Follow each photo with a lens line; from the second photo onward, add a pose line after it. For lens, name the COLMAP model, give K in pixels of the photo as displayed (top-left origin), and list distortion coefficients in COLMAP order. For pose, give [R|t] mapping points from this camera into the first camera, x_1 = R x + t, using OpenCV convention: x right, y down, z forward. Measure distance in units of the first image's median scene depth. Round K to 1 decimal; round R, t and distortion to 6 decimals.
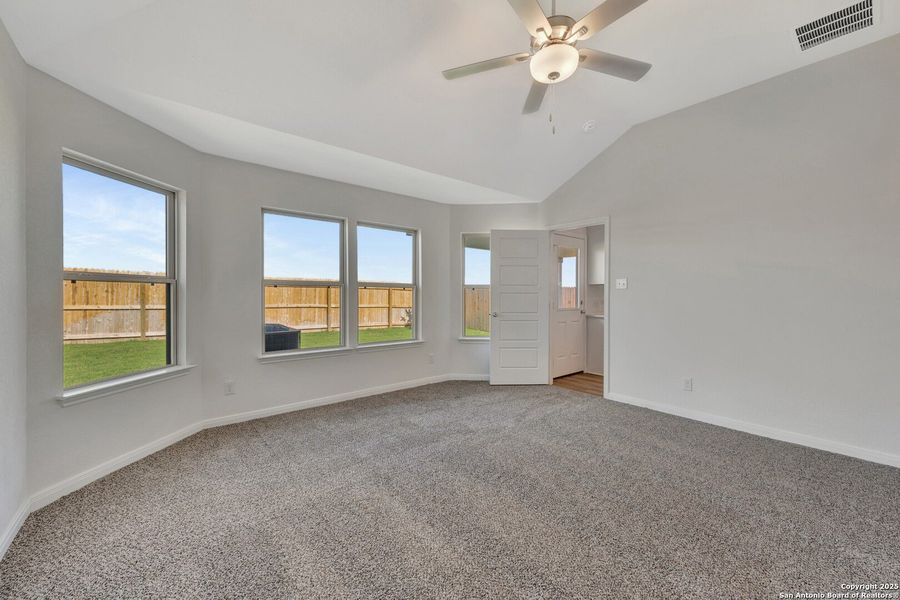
lens RADIAL K [[356.3, 0, 451.4], [0, 356.3, 297.3], [0, 0, 1]] dist [-0.001946, -0.000088]
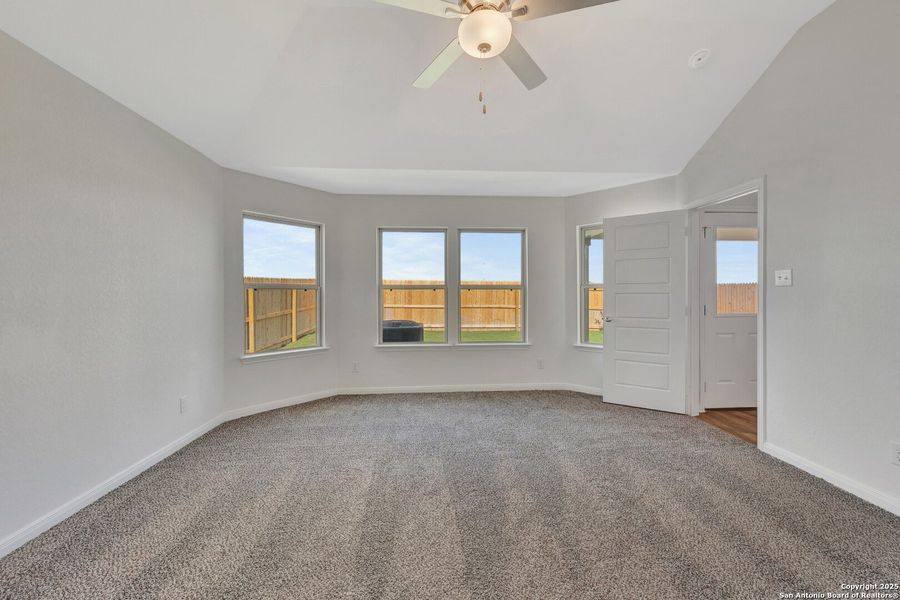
lens RADIAL K [[356.3, 0, 453.9], [0, 356.3, 298.1], [0, 0, 1]] dist [-0.001946, -0.000088]
pose [[0.805997, -0.001040, -0.591918, 0.344818], [-0.000039, 0.999998, -0.001811, 0.000266], [0.591919, 0.001483, 0.805996, 0.112279]]
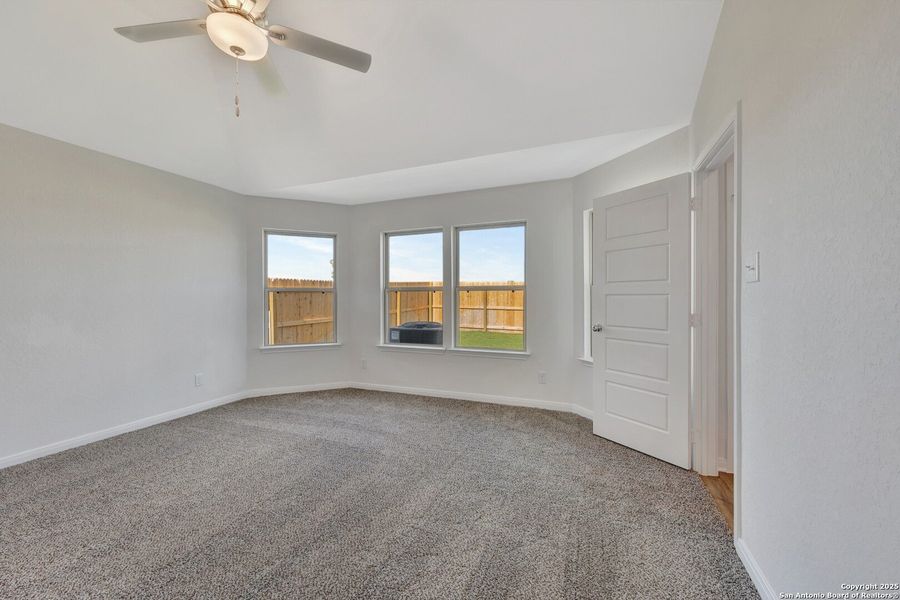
lens RADIAL K [[356.3, 0, 452.3], [0, 356.3, 297.6], [0, 0, 1]] dist [-0.001946, -0.000088]
pose [[0.468563, -0.004664, -0.883418, 0.605938], [-0.003110, 0.999971, -0.006928, -0.001048], [0.883425, 0.005994, 0.468535, 0.484654]]
